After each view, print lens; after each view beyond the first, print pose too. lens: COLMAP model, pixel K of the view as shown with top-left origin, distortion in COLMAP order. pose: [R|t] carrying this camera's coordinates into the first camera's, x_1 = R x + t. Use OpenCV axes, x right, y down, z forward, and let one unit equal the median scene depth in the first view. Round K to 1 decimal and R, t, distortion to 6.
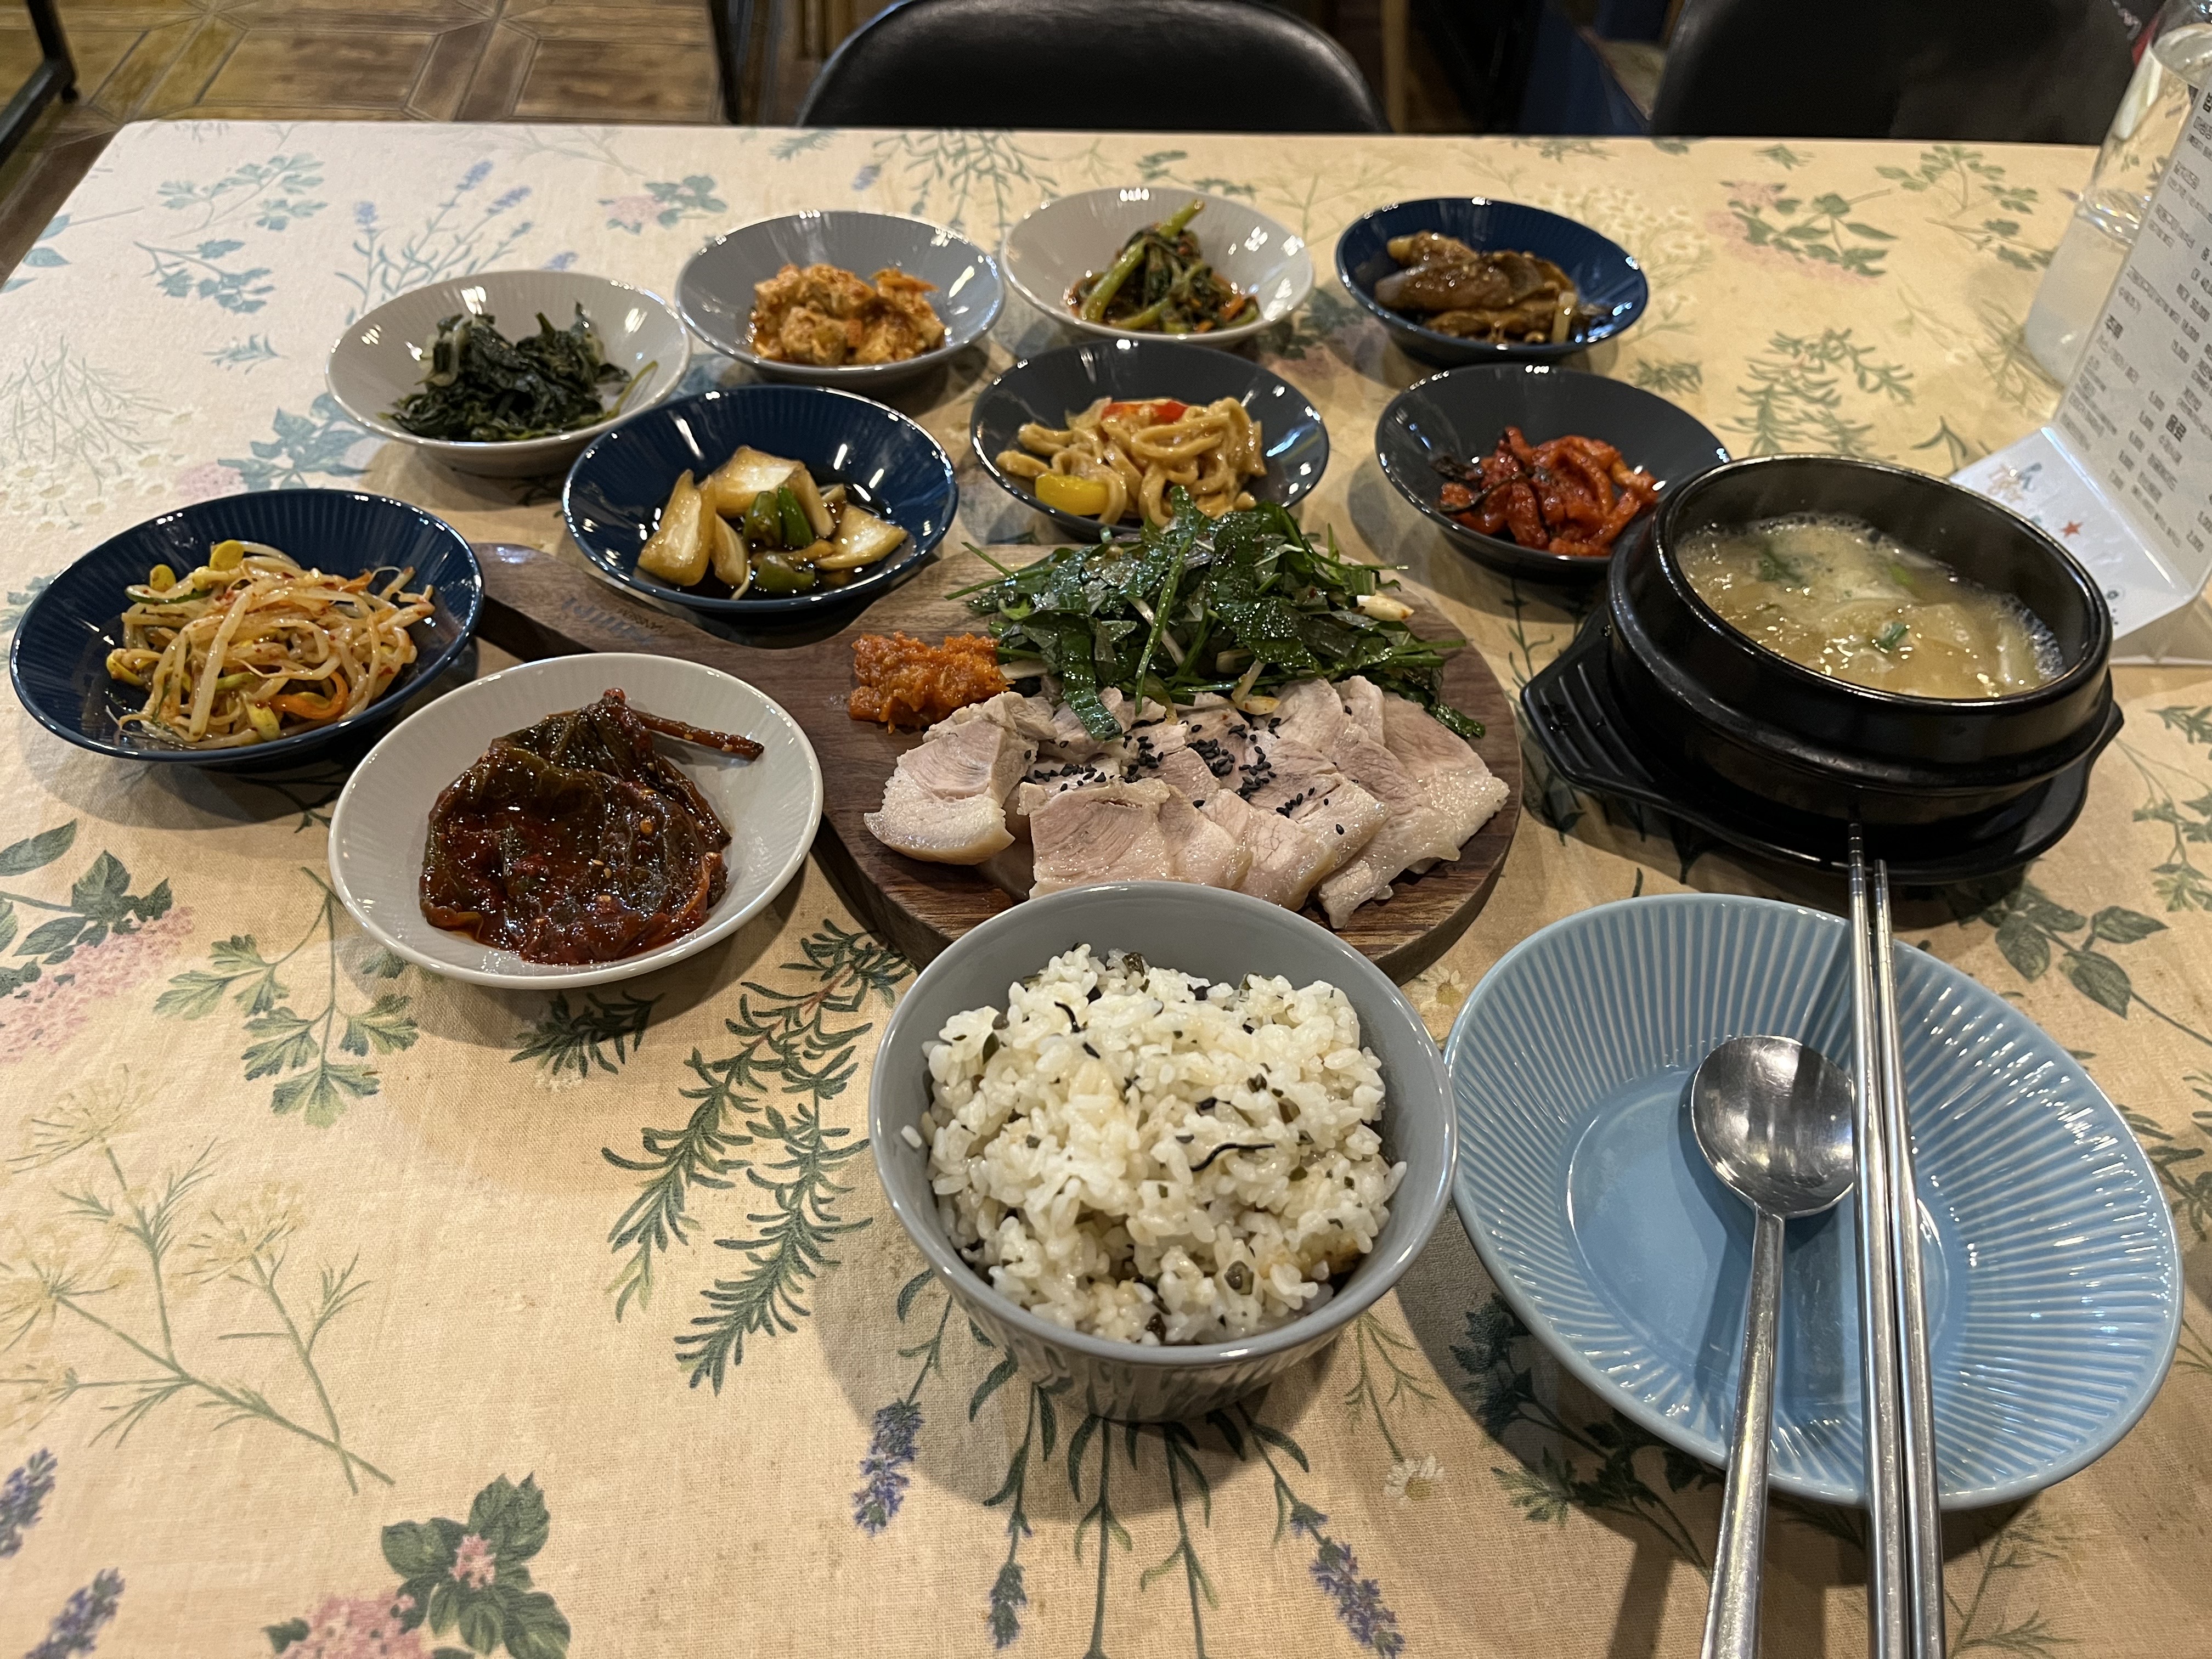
lens RADIAL K [[1727.6, 0, 1106.0], [0, 1727.6, 829.5], [0, 0, 1]] dist [0.001394, -0.054823]
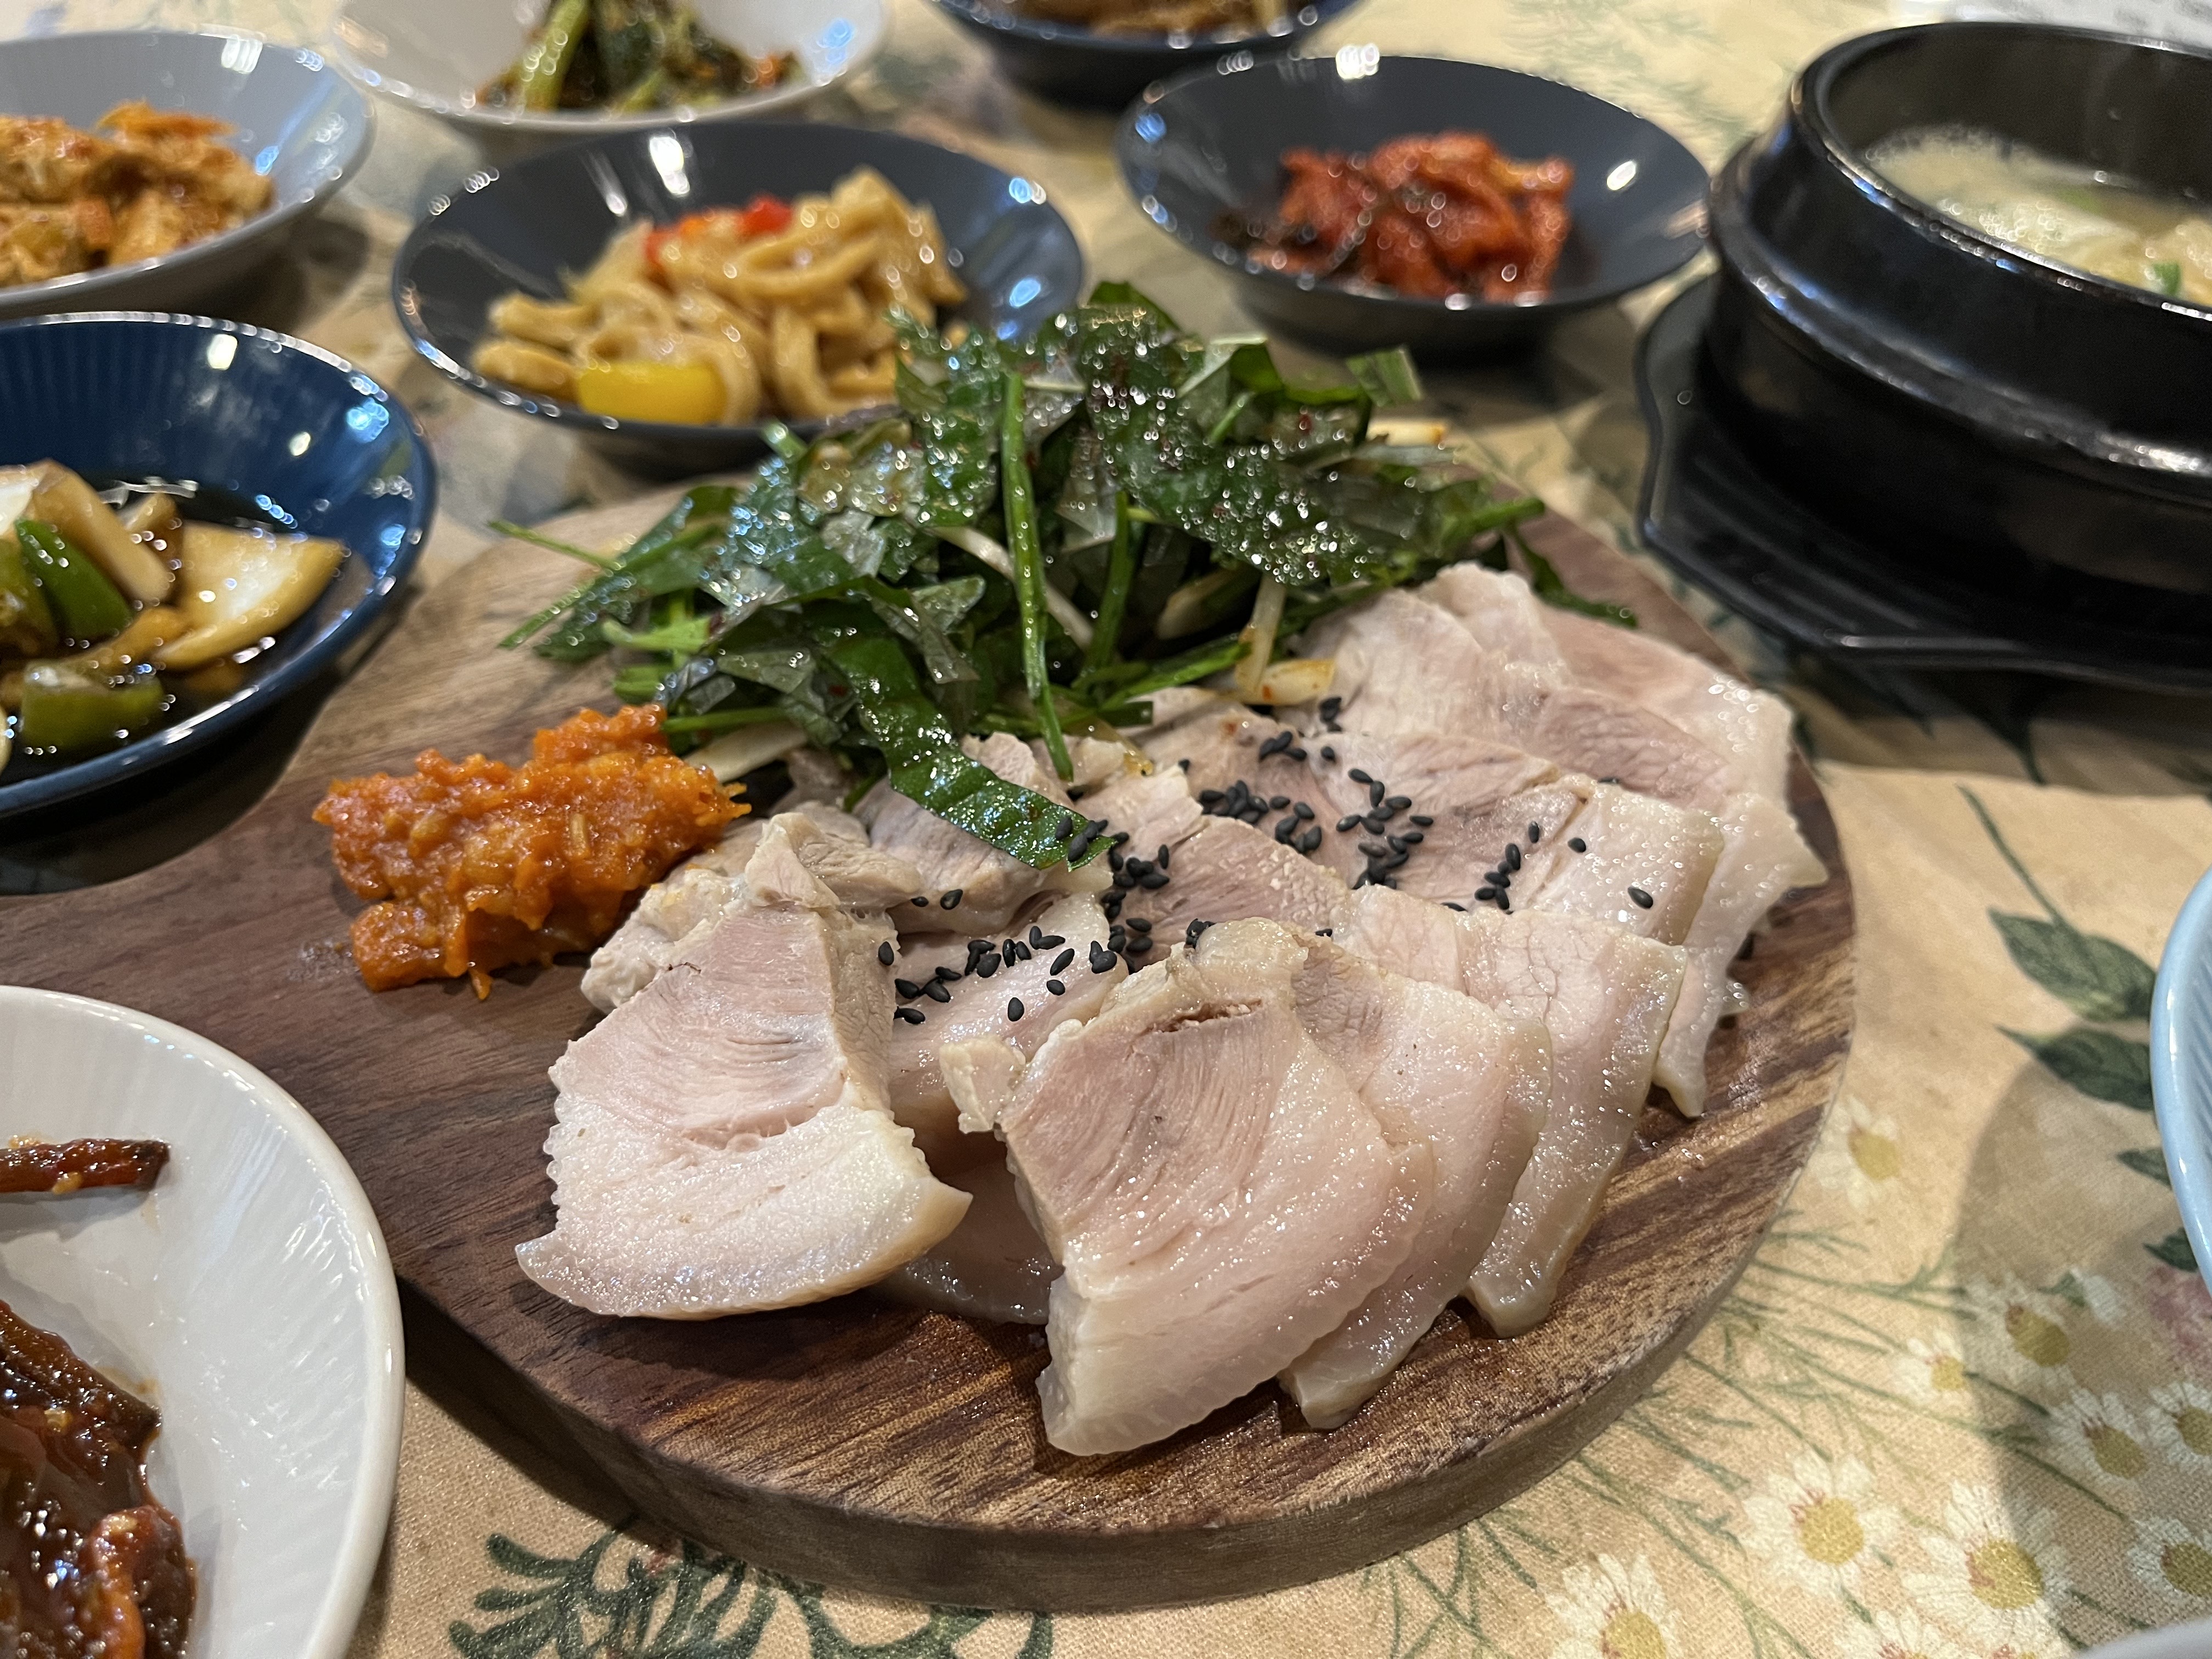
lens RADIAL K [[1727.6, 0, 1106.0], [0, 1727.6, 829.5], [0, 0, 1]] dist [0.001394, -0.054823]
pose [[0.907744, -0.296568, 0.296729, -0.100818], [0.293535, 0.954317, 0.055824, -0.072901], [-0.299729, 0.036426, 0.953329, 0.567460]]
